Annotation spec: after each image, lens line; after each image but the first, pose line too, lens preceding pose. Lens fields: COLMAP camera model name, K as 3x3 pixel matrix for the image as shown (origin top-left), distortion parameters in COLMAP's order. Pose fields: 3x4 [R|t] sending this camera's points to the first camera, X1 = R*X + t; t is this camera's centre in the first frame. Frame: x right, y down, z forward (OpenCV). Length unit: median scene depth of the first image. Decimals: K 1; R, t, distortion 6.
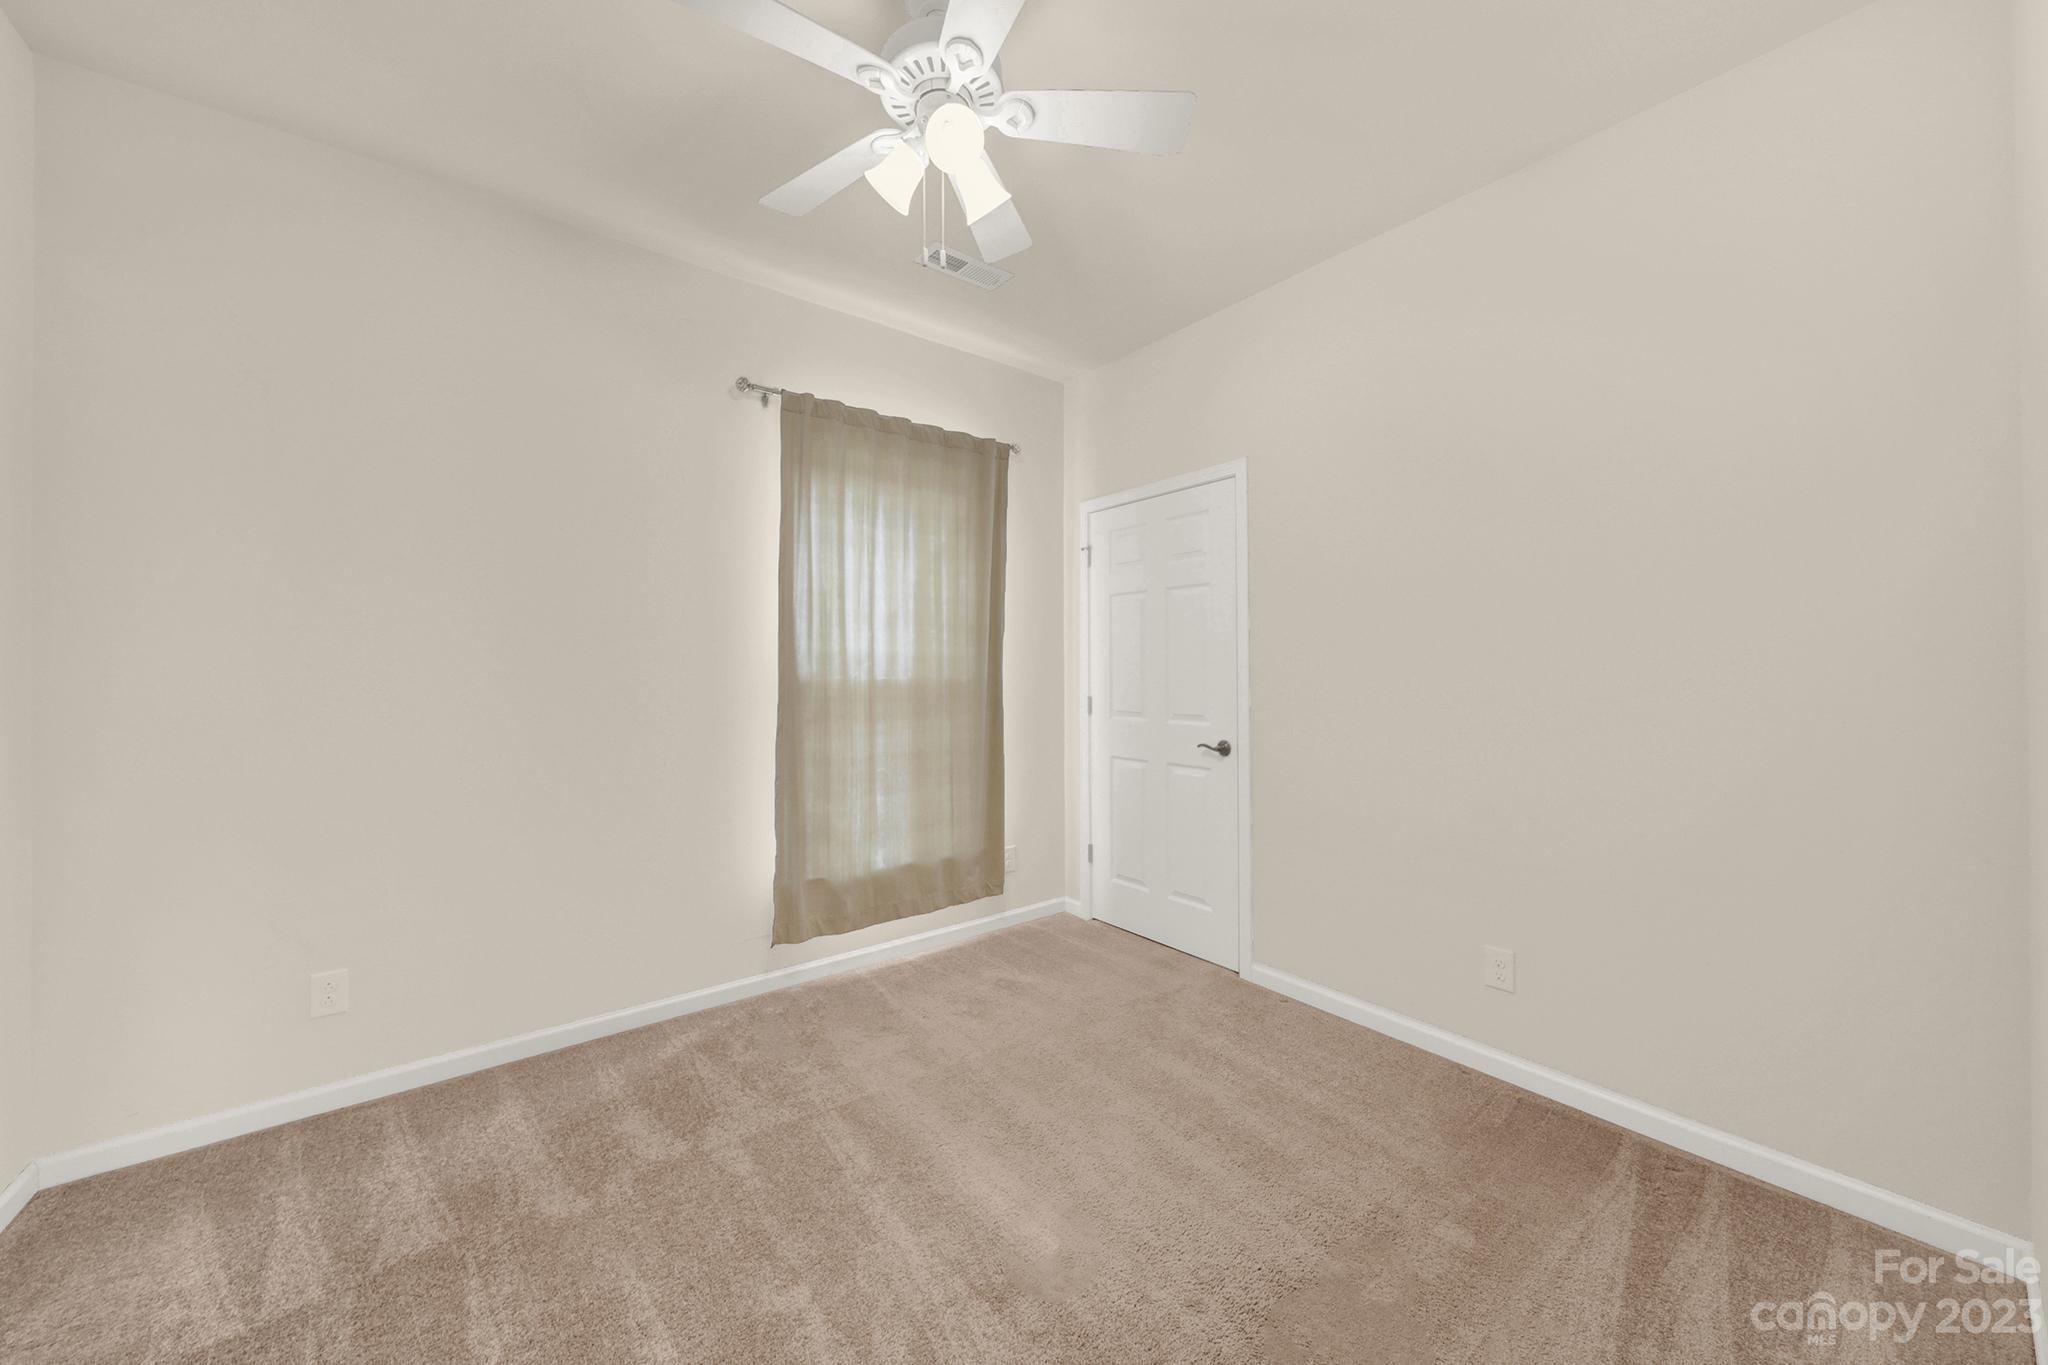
lens RADIAL K [[727.5, 0, 1022.8], [0, 727.5, 671.7], [0, 0, 1]] dist [-0.000265, -0.000116]
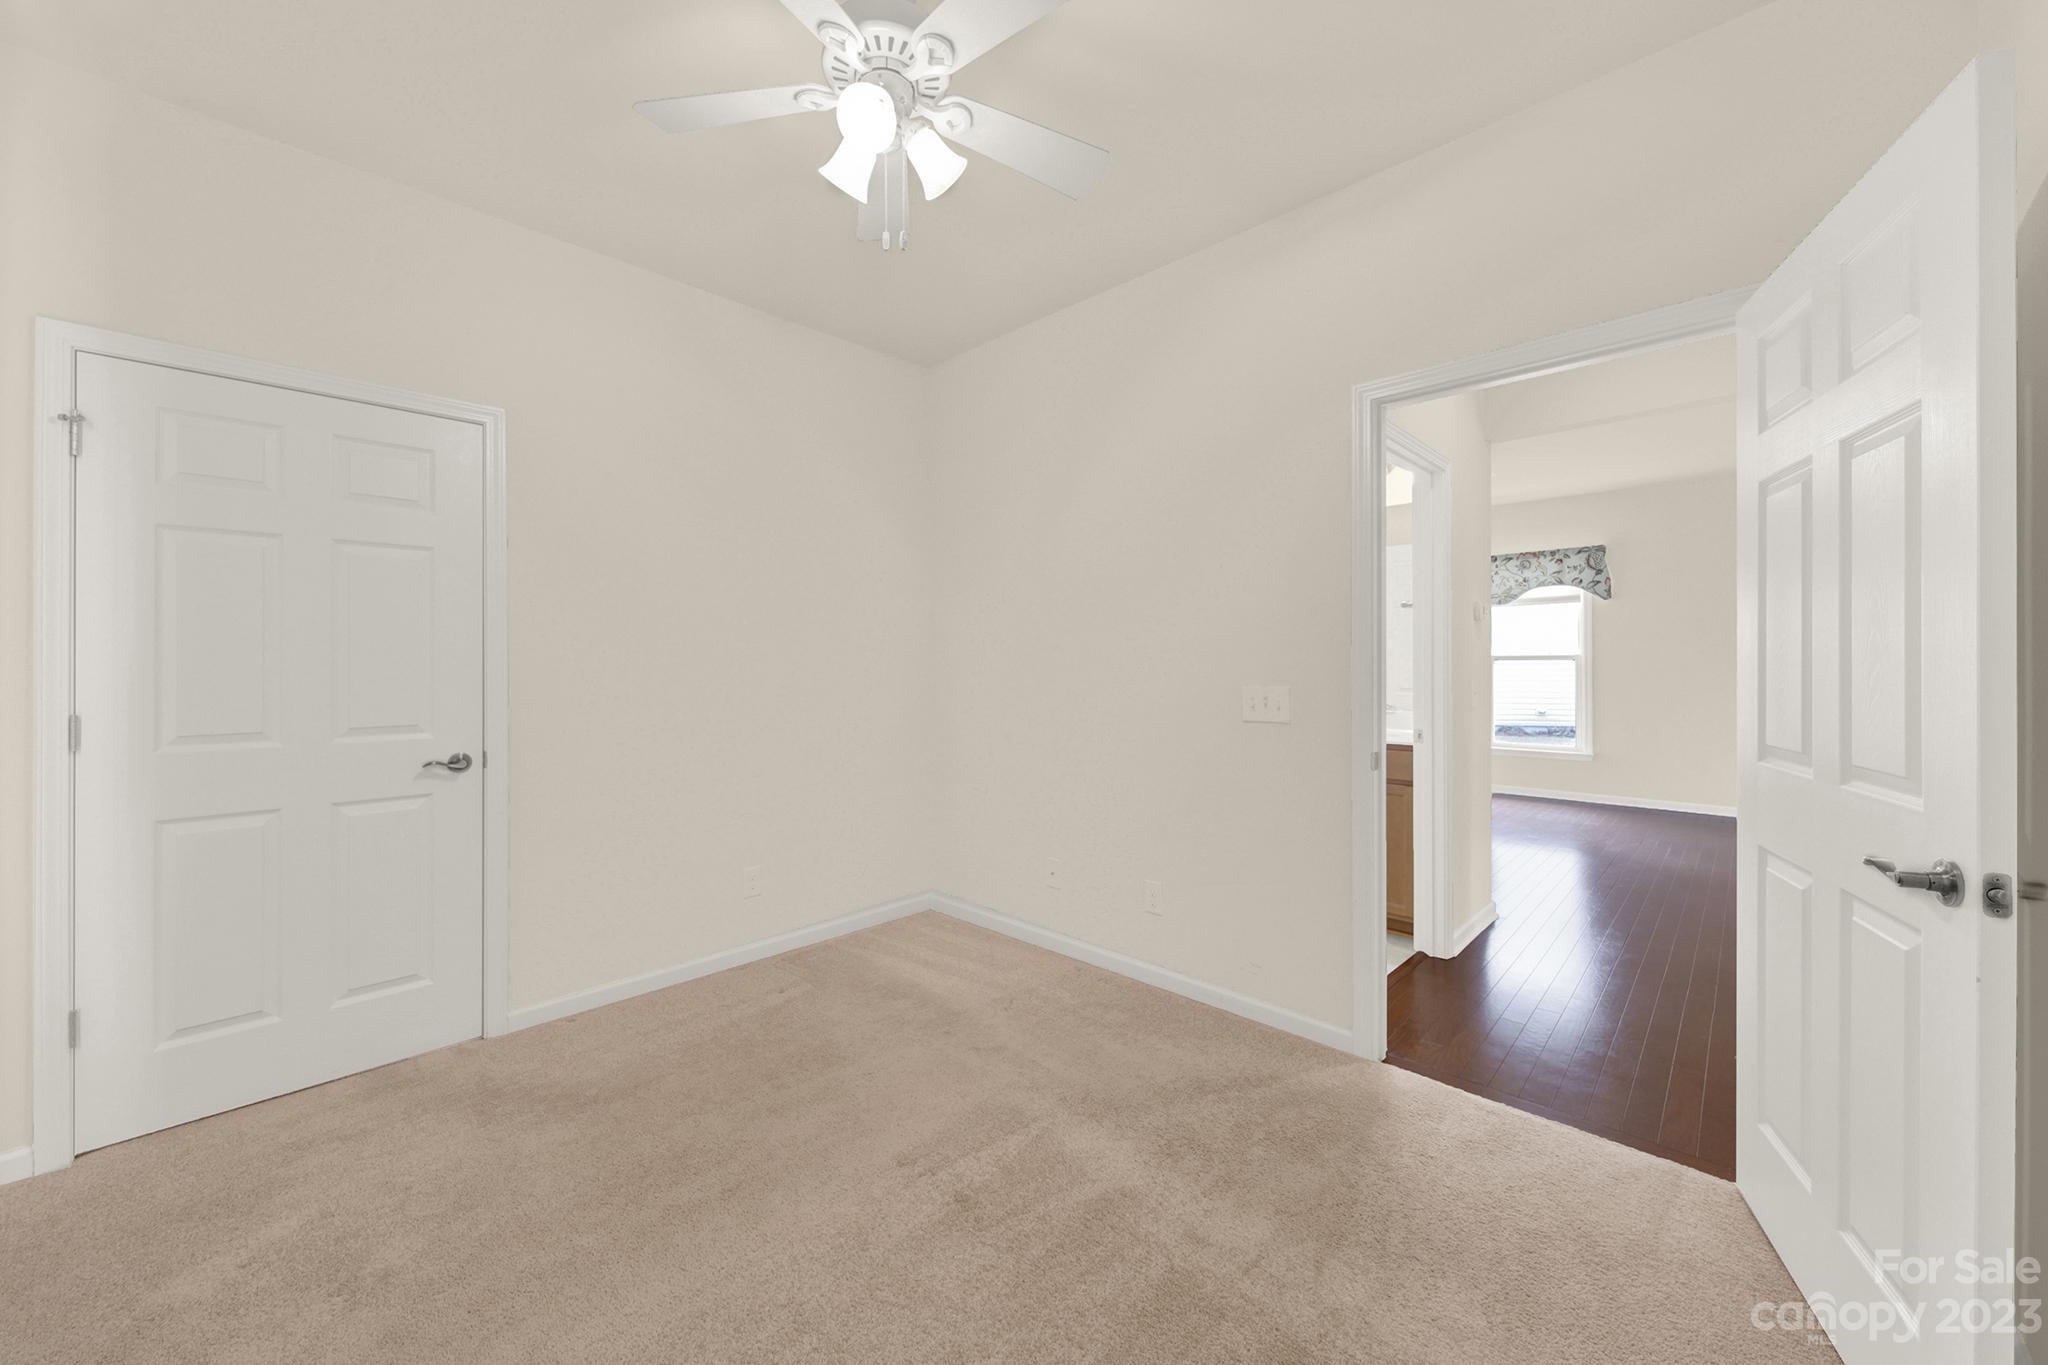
lens RADIAL K [[764.5, 0, 1021.2], [0, 764.5, 670.4], [0, 0, 1]] dist [-0.000622, 0.000194]
pose [[-0.142018, -0.010207, 0.989812, -0.584127], [-0.003955, 0.999945, 0.009744, -0.005668], [-0.989856, -0.002531, -0.142050, 0.485885]]
